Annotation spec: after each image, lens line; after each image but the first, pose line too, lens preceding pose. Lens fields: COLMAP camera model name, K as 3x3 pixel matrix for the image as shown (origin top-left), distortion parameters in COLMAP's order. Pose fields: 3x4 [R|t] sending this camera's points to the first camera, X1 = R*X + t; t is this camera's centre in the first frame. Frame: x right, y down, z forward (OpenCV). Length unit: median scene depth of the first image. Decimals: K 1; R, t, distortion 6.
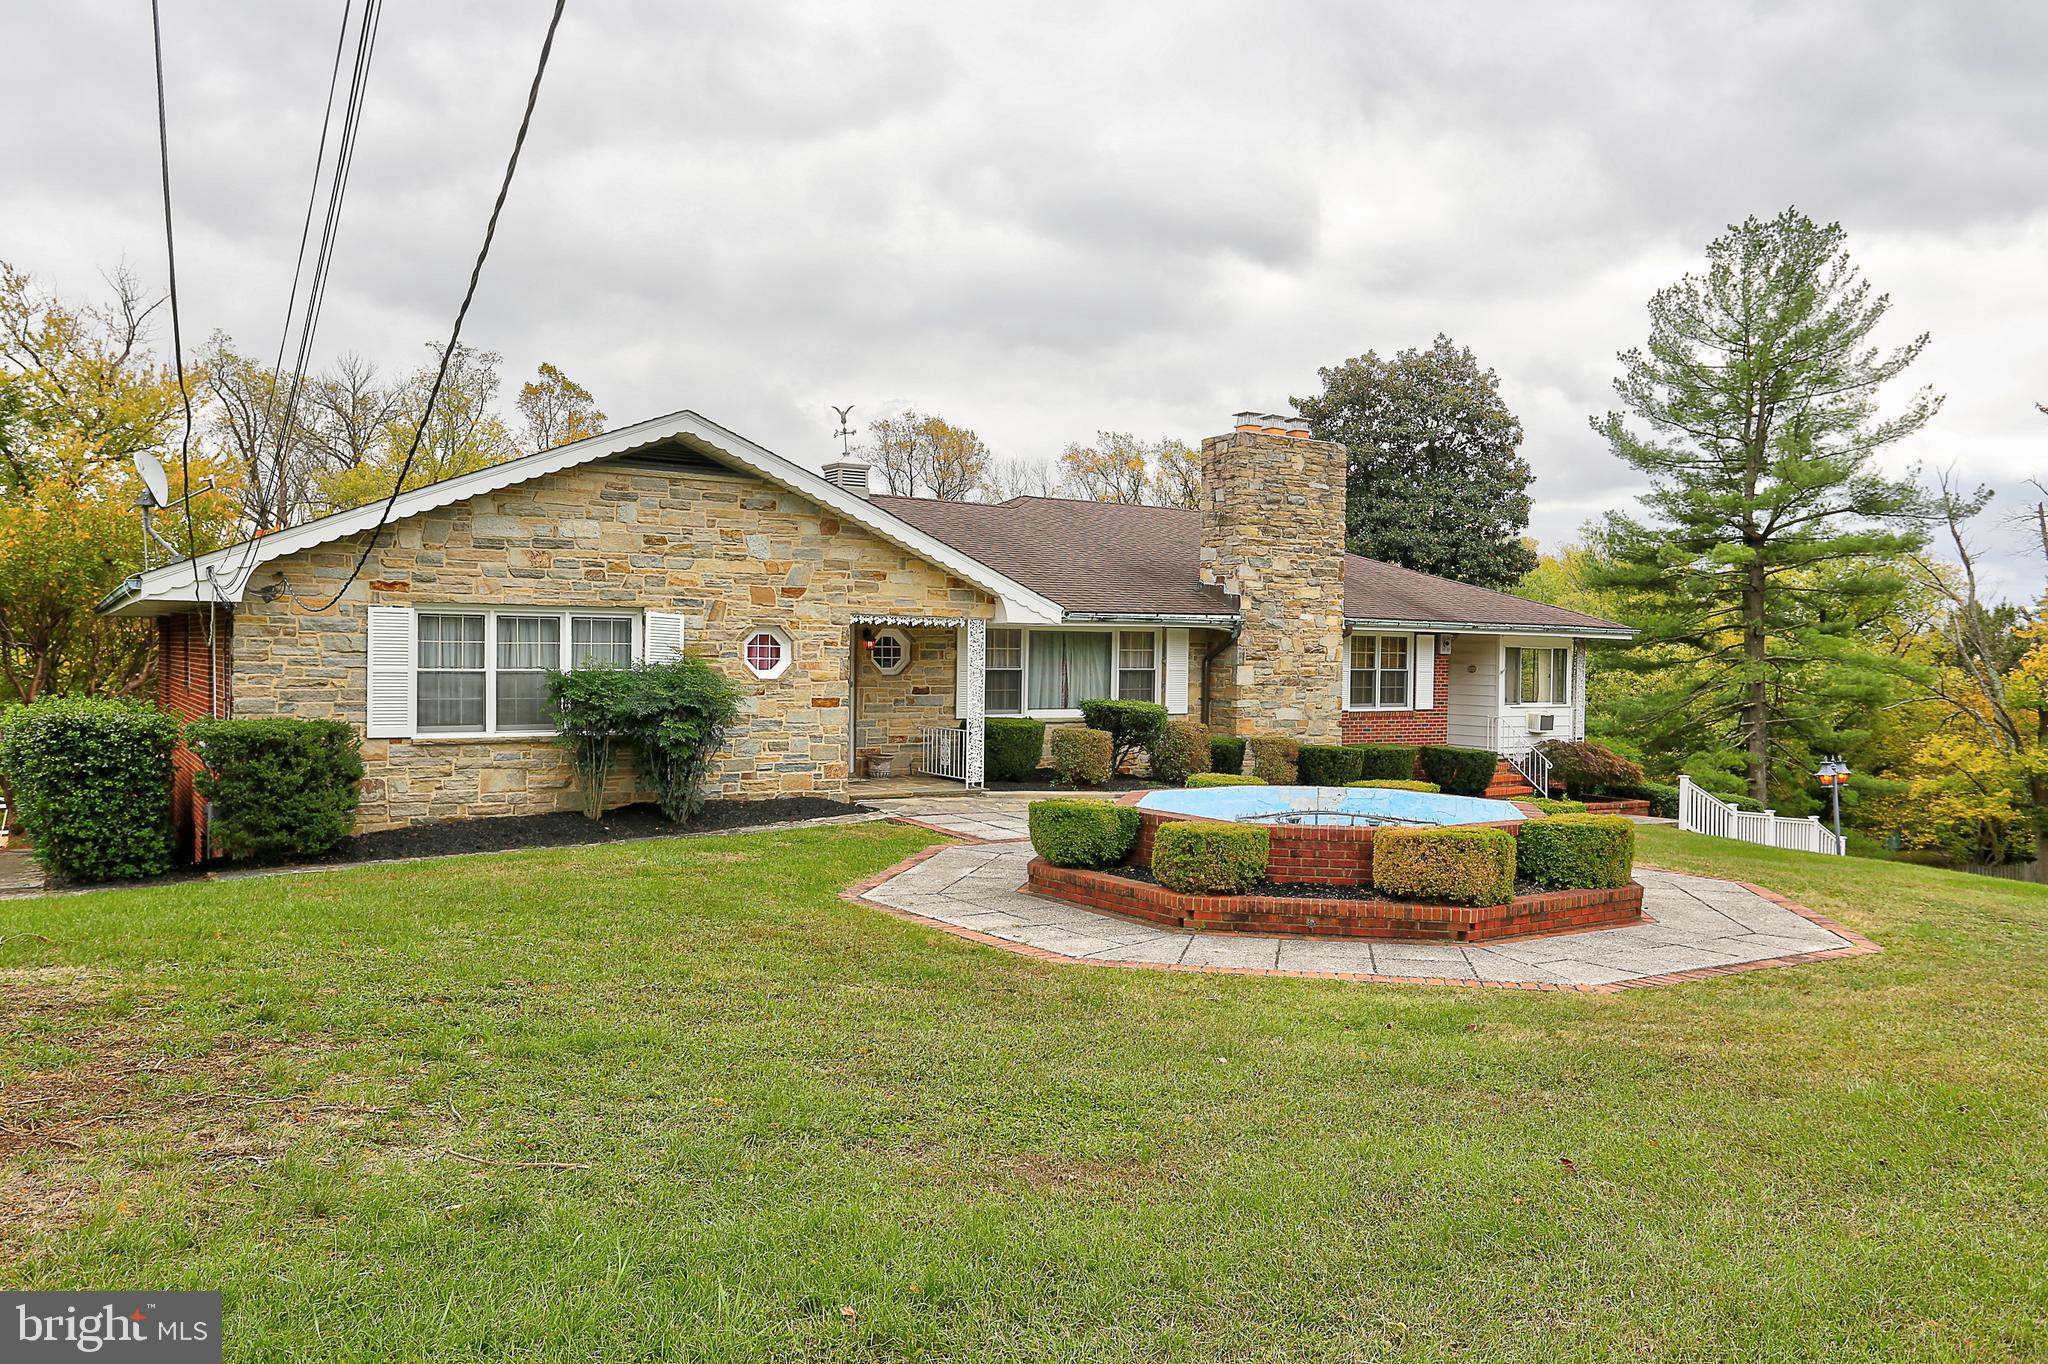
lens RADIAL K [[1470.6, 0, 1024.0], [0, 1470.6, 682.0], [0, 0, 1]] dist [-0.042791, 0.000061]
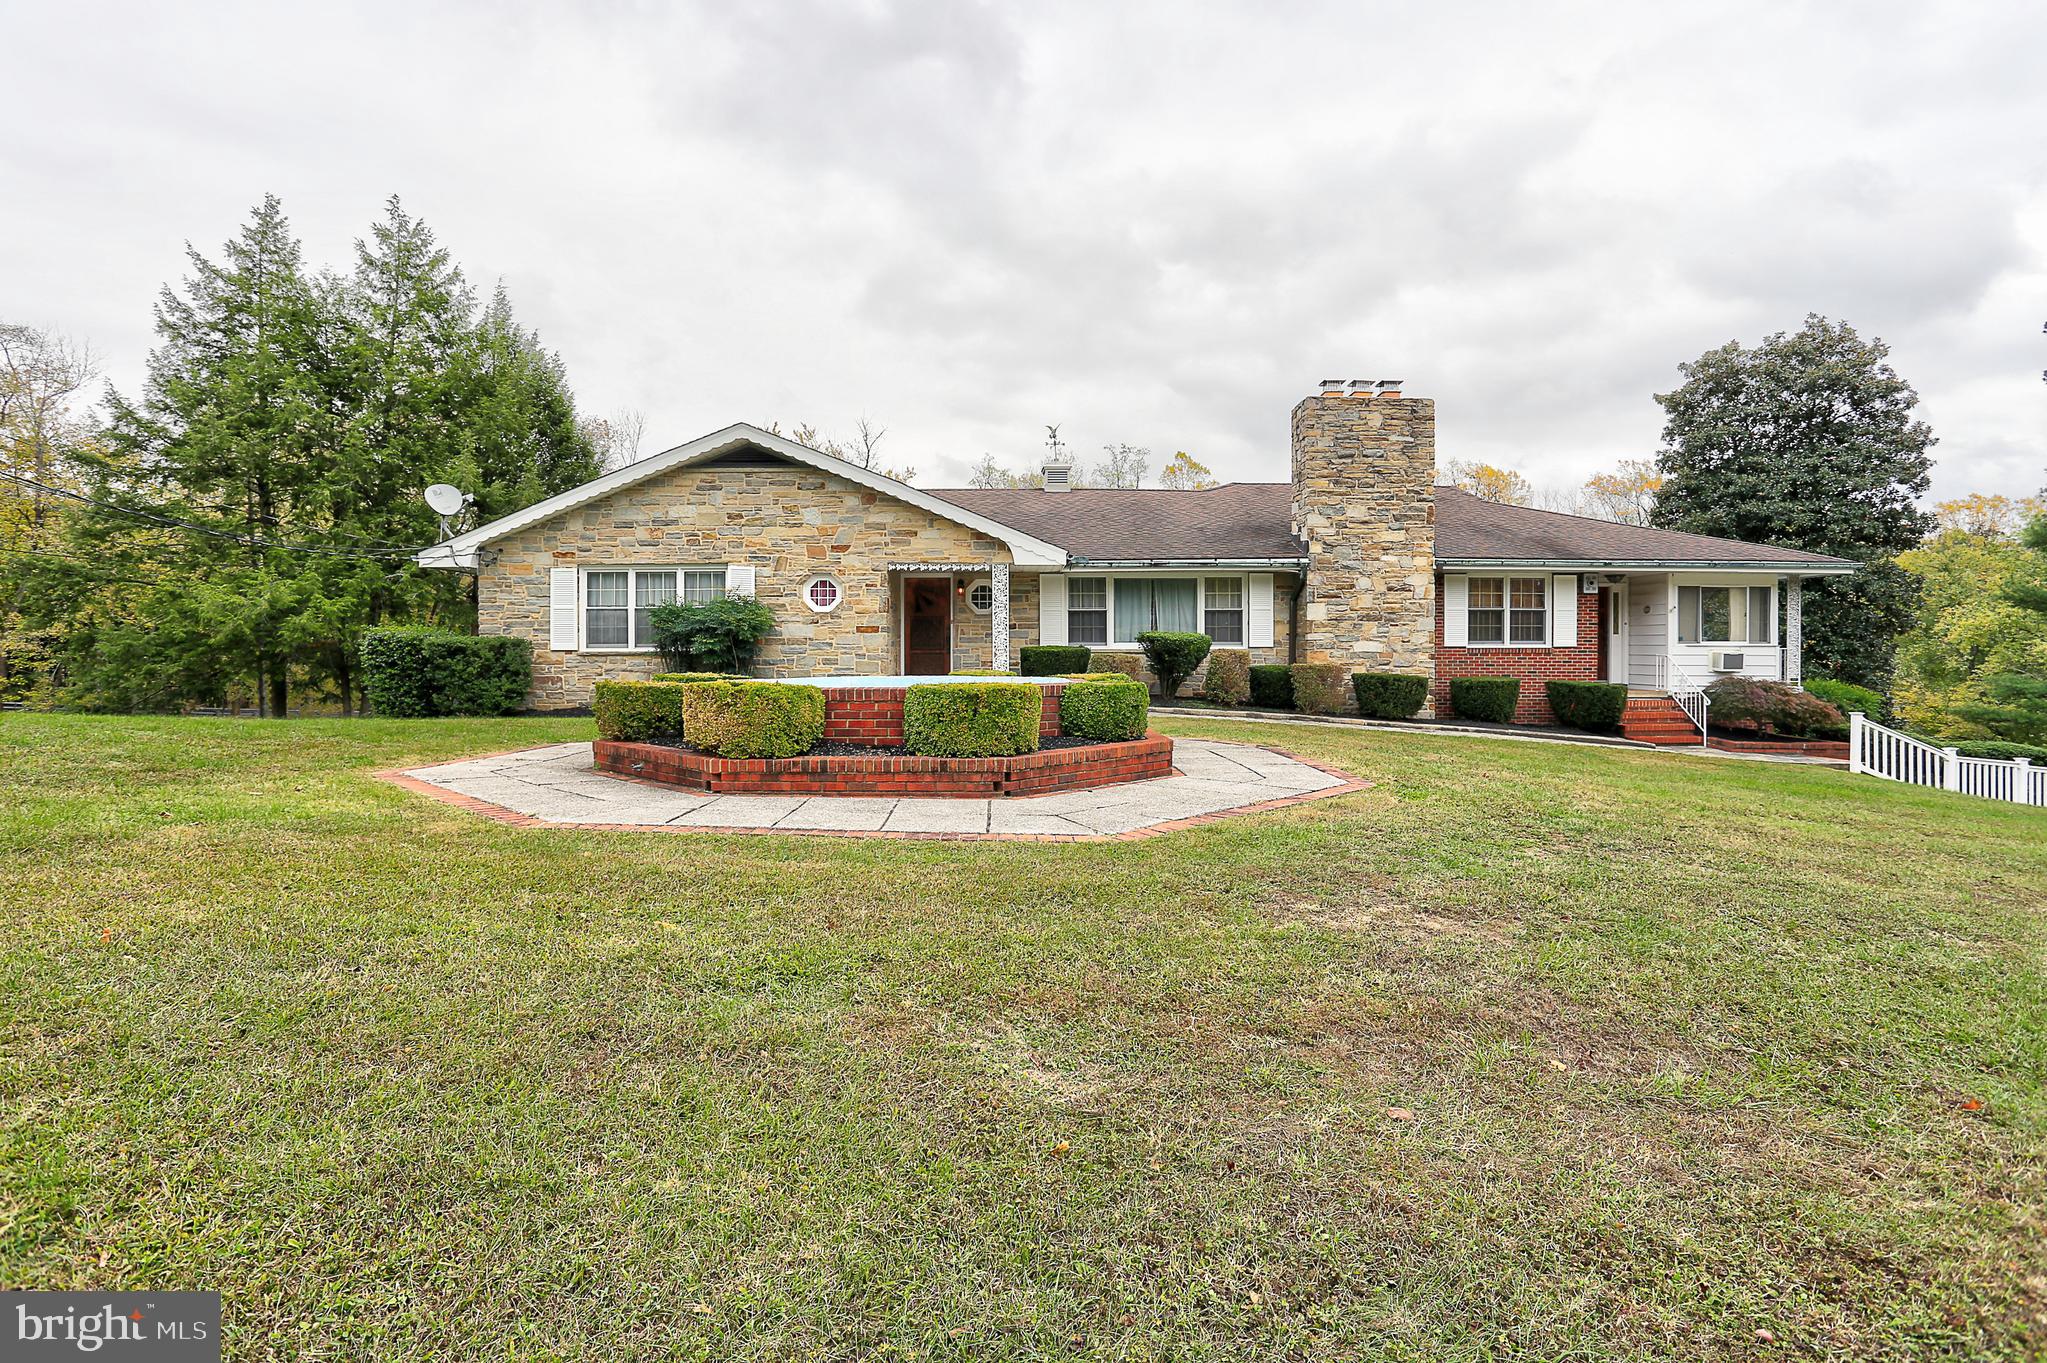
lens RADIAL K [[1001.9, 0, 1022.9], [0, 1001.9, 666.7], [0, 0, 1]] dist [-0.075883, 0.033556]
pose [[0.845615, -0.005680, -0.533762, 0.407464], [0.002304, 0.999973, -0.006992, 0.047181], [0.533788, 0.004683, 0.845606, 0.260171]]
